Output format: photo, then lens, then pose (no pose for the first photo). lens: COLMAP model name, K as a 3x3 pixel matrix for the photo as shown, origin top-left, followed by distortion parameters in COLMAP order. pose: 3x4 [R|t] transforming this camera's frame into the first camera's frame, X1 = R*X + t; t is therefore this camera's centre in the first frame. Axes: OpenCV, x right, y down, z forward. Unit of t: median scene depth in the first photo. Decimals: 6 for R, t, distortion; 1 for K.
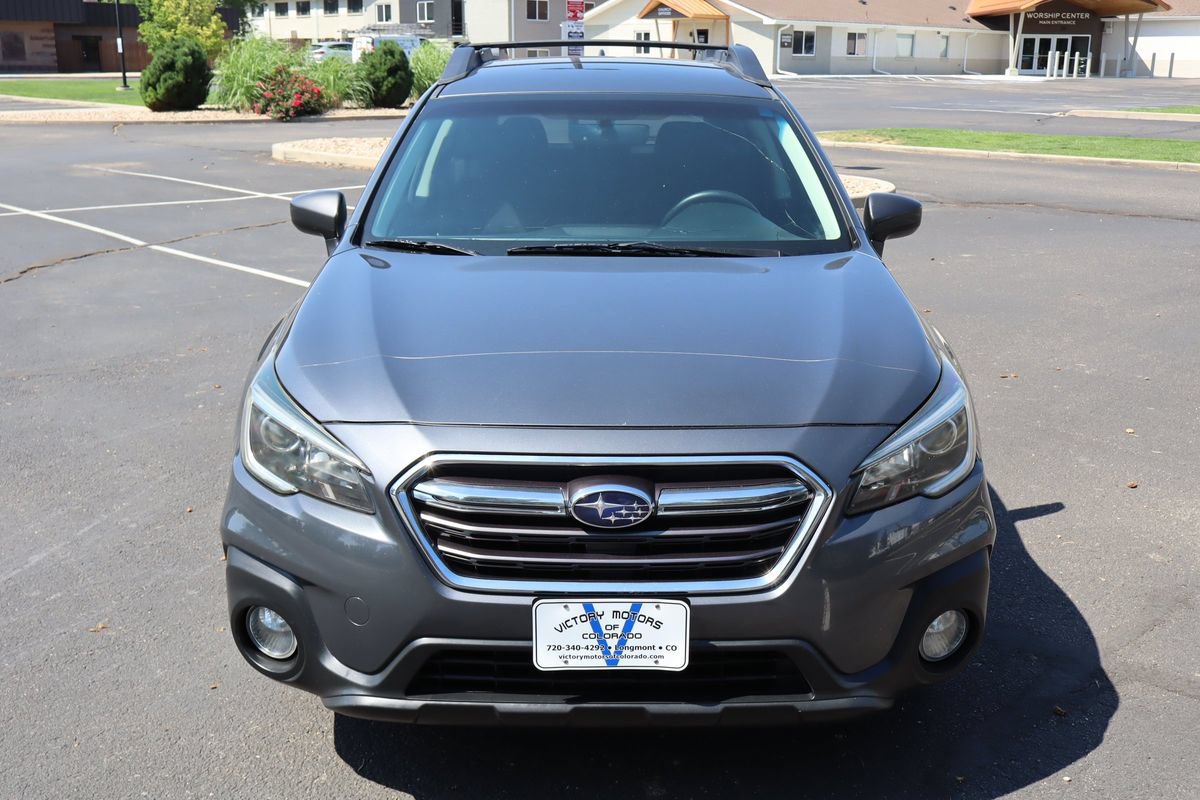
lens RADIAL K [[1510.3, 0, 600.0], [0, 1510.3, 400.0], [0, 0, 1]] dist [0.006181, -0.000154]
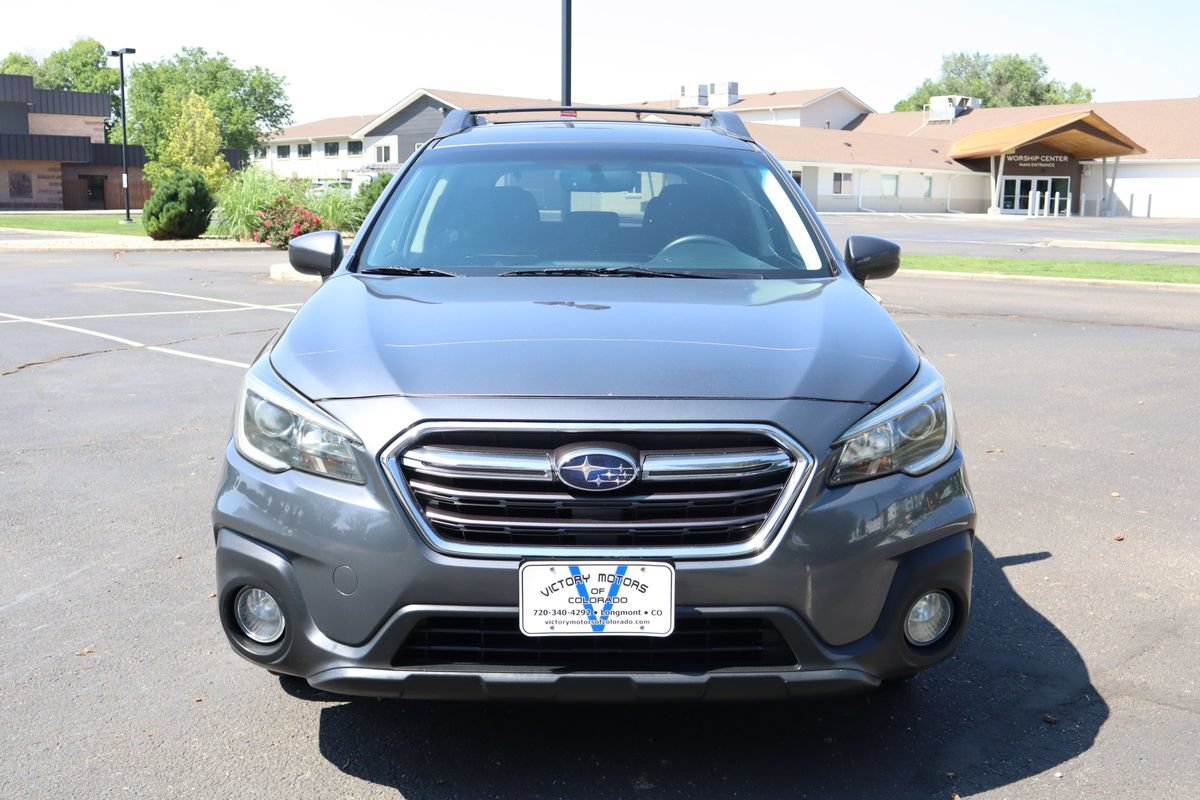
lens RADIAL K [[1526.0, 0, 600.0], [0, 1526.0, 400.0], [0, 0, 1]] dist [0.006413, 0.001261]
pose [[0.999995, 0.000797, 0.003168, 0.004565], [-0.000364, 0.990935, -0.134345, 0.121469], [-0.003246, 0.134343, 0.990930, -0.020694]]
